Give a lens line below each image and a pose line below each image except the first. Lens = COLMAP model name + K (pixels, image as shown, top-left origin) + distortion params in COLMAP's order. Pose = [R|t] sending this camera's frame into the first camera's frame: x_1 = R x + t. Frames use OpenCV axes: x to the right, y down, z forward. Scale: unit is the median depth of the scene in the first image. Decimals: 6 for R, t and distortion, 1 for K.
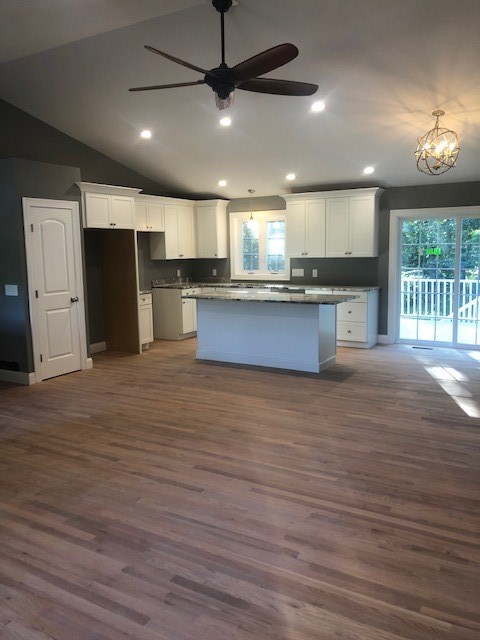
lens RADIAL K [[520.6, 0, 237.4], [0, 520.6, 320.6], [0, 0, 1]] dist [0.041618, -0.050082]
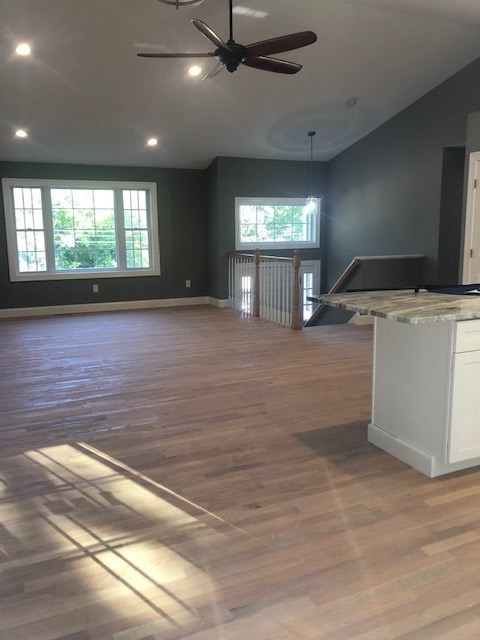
lens RADIAL K [[520.6, 0, 241.2], [0, 520.6, 320.5], [0, 0, 1]] dist [0.041618, -0.050082]
pose [[-0.579536, 0.162549, -0.798571, 0.567642], [-0.094078, 0.960011, 0.263683, -0.126982], [0.809498, 0.227942, -0.541069, 1.045888]]
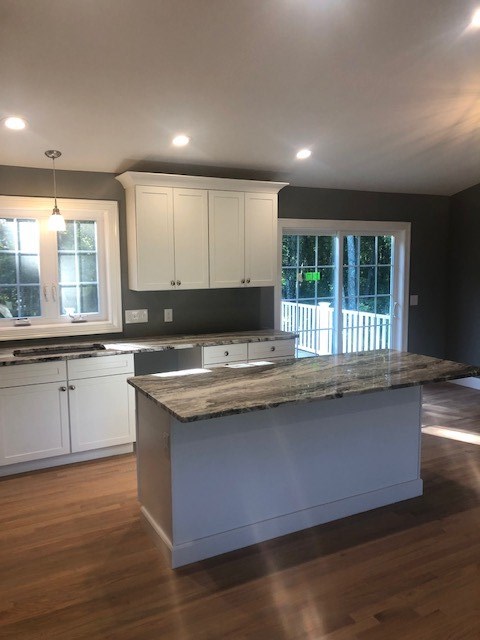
lens RADIAL K [[520.6, 0, 237.0], [0, 520.6, 319.8], [0, 0, 1]] dist [0.041618, -0.050082]
pose [[0.520666, -0.086782, 0.849339, -0.378179], [0.116606, 0.992727, 0.029950, -0.116470], [-0.845760, 0.083444, 0.526998, 0.773610]]
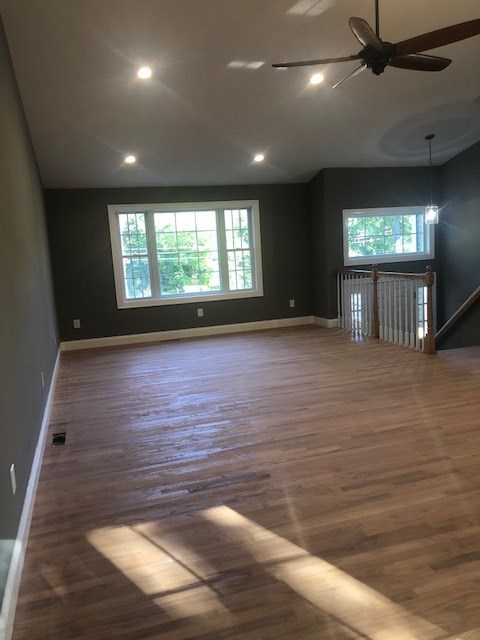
lens RADIAL K [[520.8, 0, 241.2], [0, 520.8, 319.2], [0, 0, 1]] dist [0.048553, -0.032132]
pose [[-0.673584, 0.164007, -0.720684, 0.570683], [-0.032979, 0.967429, 0.250984, -0.130149], [0.738374, 0.192827, -0.646236, 0.926972]]
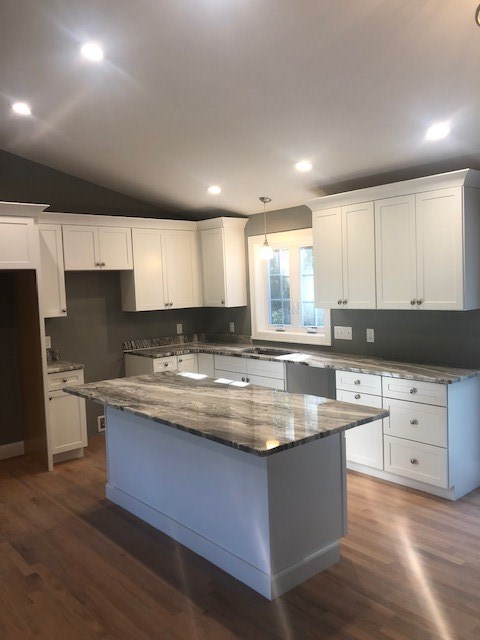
lens RADIAL K [[520.6, 0, 243.0], [0, 520.6, 314.6], [0, 0, 1]] dist [0.041618, -0.050082]
pose [[0.949879, -0.001129, -0.312615, 0.240254], [-0.020701, 0.997571, -0.066502, -0.090104], [0.311931, 0.069641, 0.947549, 0.524444]]
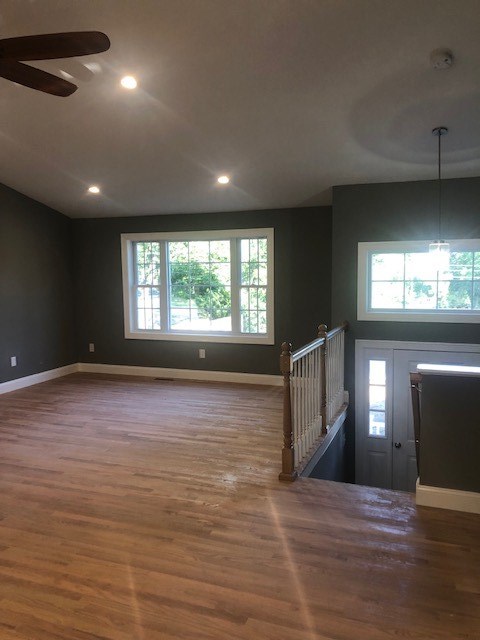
lens RADIAL K [[520.6, 0, 236.2], [0, 520.6, 320.7], [0, 0, 1]] dist [0.041618, -0.050082]
pose [[-0.986715, 0.046519, -0.155657, -0.154540], [0.007590, 0.970282, 0.241858, -0.163754], [0.162282, 0.237464, -0.957745, 1.094415]]
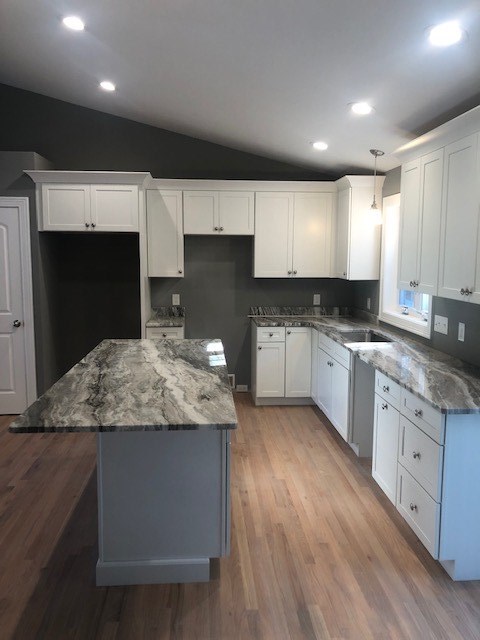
lens RADIAL K [[520.6, 0, 239.1], [0, 520.6, 314.4], [0, 0, 1]] dist [0.041618, -0.050082]
pose [[0.572085, 0.116526, -0.811875, 0.471833], [-0.129159, 0.990305, 0.051124, -0.127045], [0.809961, 0.075613, 0.581589, 0.760501]]
